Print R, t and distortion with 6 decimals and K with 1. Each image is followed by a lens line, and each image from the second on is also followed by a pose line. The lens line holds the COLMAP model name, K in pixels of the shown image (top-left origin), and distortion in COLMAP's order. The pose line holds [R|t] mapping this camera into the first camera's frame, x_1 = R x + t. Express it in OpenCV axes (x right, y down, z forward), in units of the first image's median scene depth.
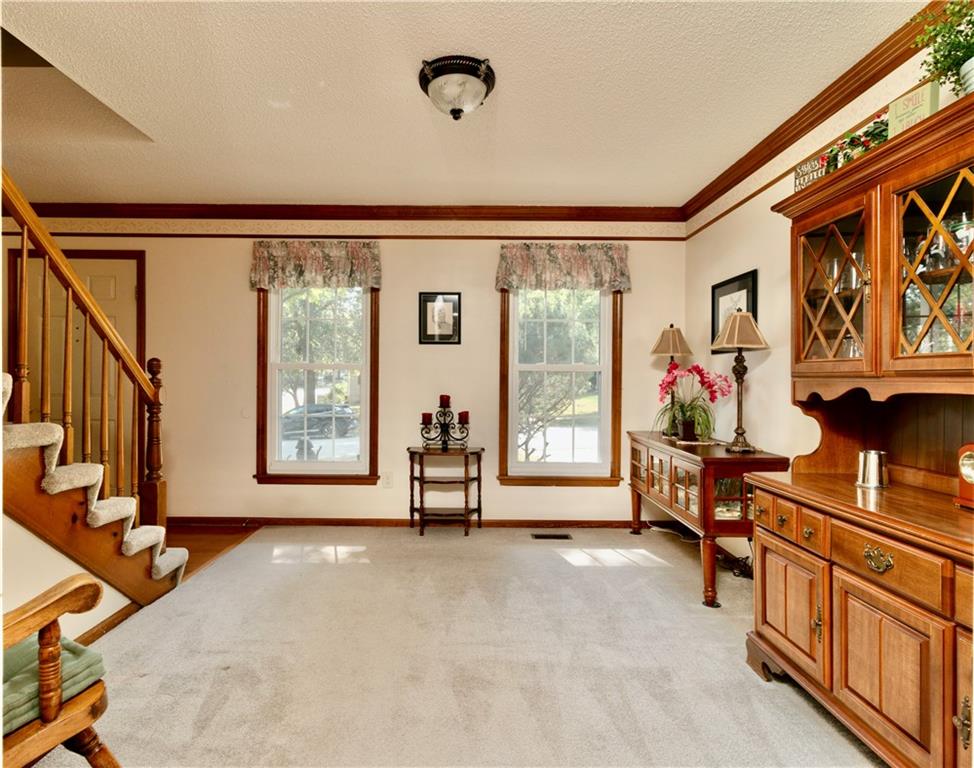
lens RADIAL K [[518.2, 0, 487.0], [0, 518.2, 384.0], [0, 0, 1]] dist [0.001699, 0.000281]
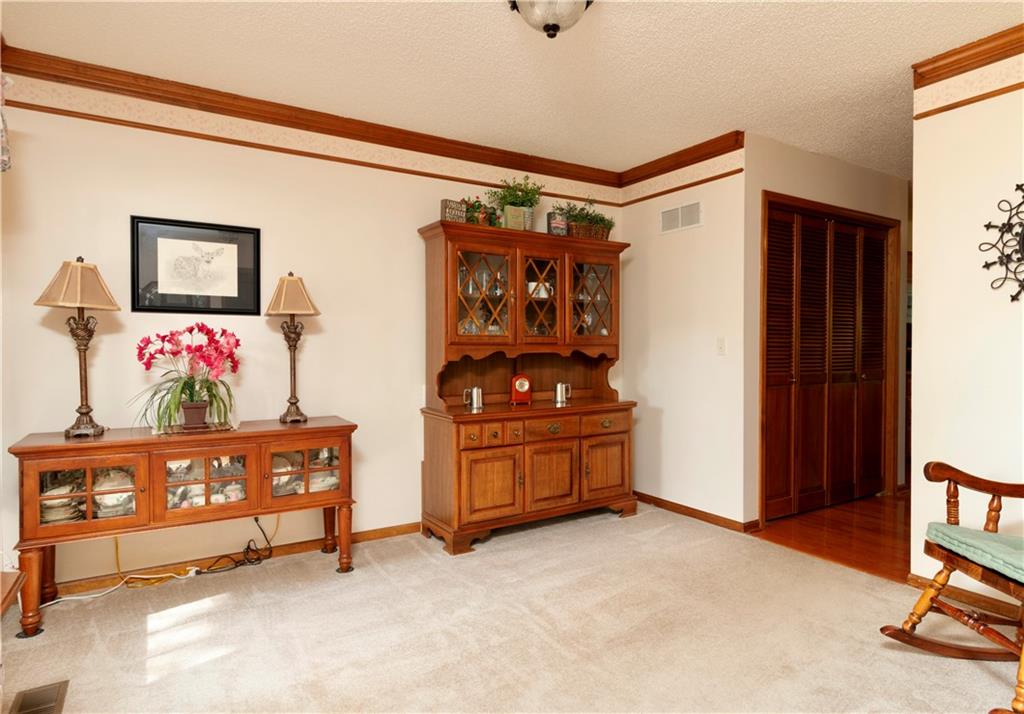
lens RADIAL K [[595.0, 0, 512.0], [0, 595.0, 357.0], [0, 0, 1]] dist [-0.001960, -0.000421]
pose [[-0.488852, -0.016803, 0.872205, -0.685823], [0.008057, 0.999685, 0.023775, -0.013267], [-0.872329, 0.018650, -0.488563, 1.205314]]
